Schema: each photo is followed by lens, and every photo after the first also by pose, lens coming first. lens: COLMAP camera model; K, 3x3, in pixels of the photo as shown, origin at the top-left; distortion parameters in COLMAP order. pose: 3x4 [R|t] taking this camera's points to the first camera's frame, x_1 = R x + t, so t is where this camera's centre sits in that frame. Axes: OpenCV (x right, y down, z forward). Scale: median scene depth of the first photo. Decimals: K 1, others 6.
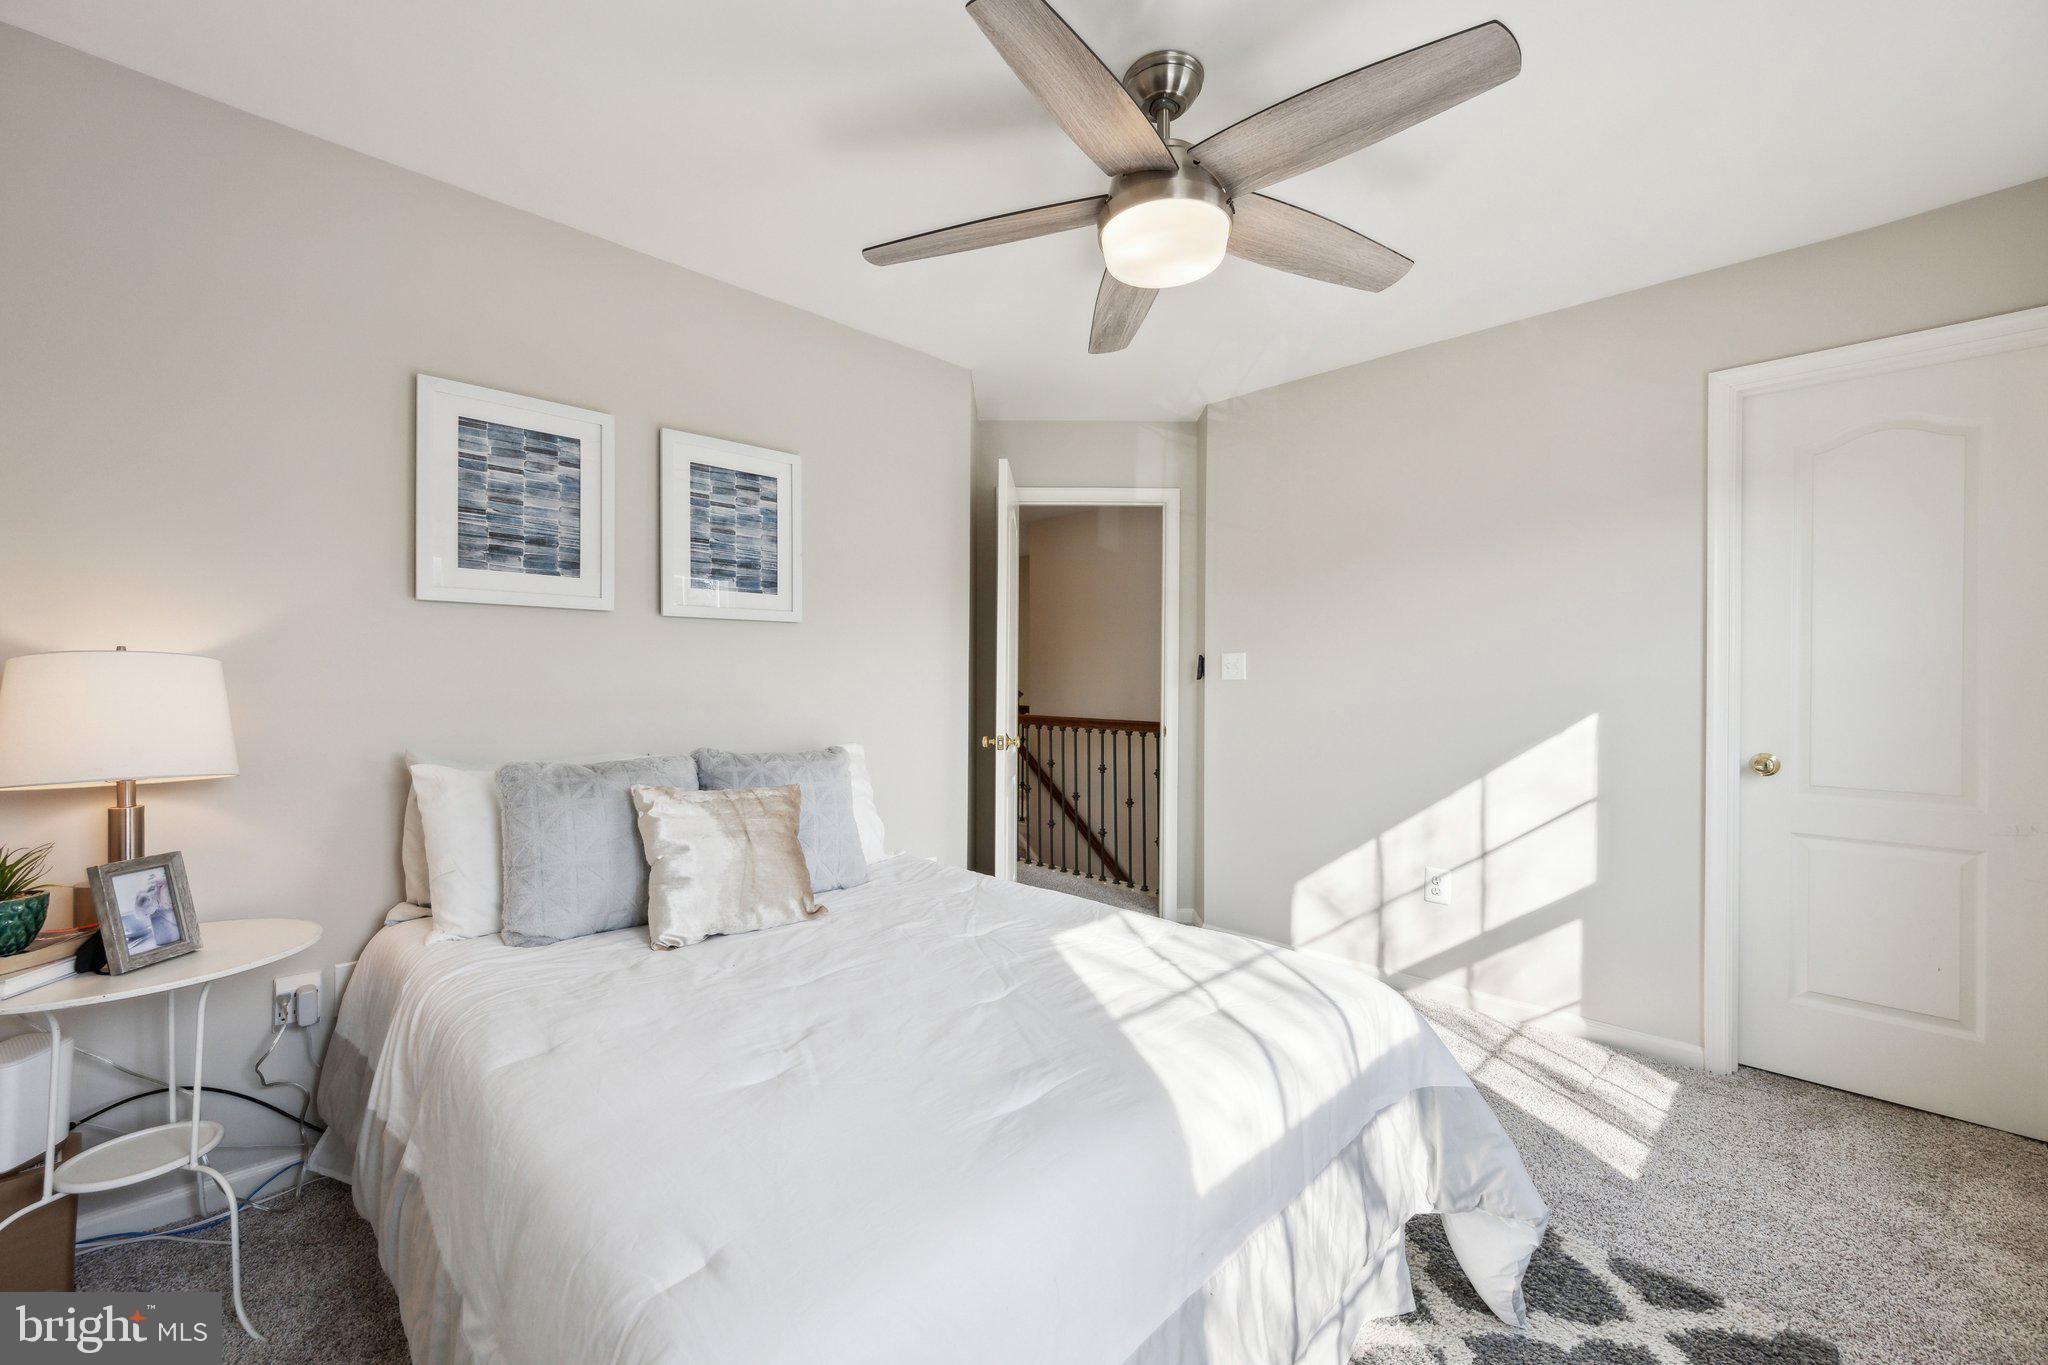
lens RADIAL K [[810.1, 0, 1021.0], [0, 810.1, 687.5], [0, 0, 1]] dist [0.001330, -0.000056]
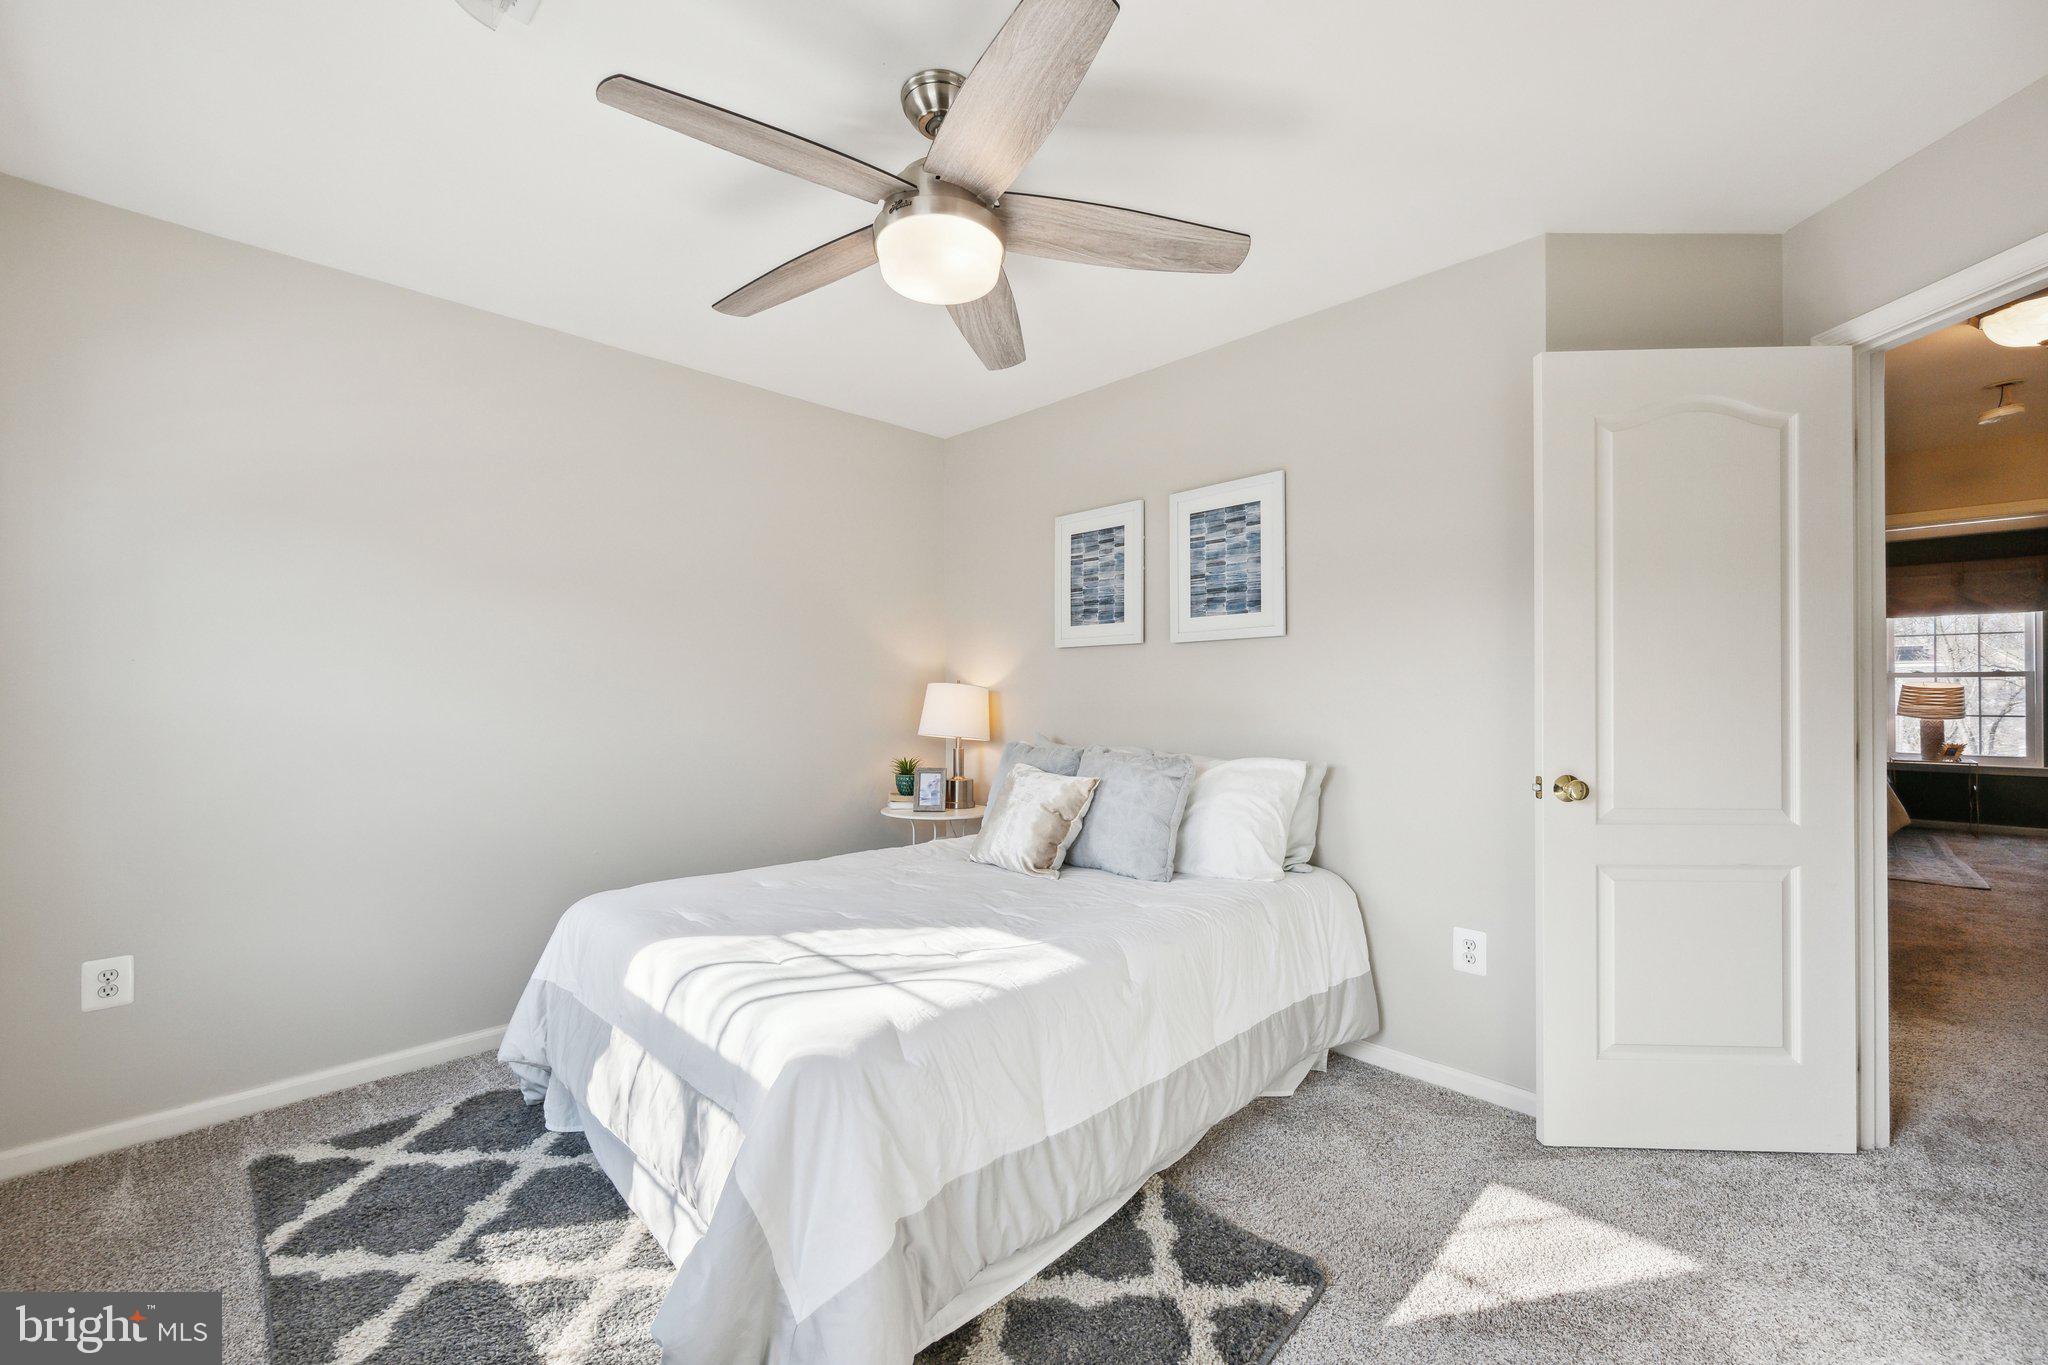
lens RADIAL K [[810.1, 0, 1022.1], [0, 810.1, 680.6], [0, 0, 1]] dist [0.001330, -0.000056]
pose [[0.014662, -0.027005, -0.999528, 0.751683], [-0.014939, 0.999518, -0.027224, 0.007124], [0.999781, 0.015331, 0.014252, 0.695785]]
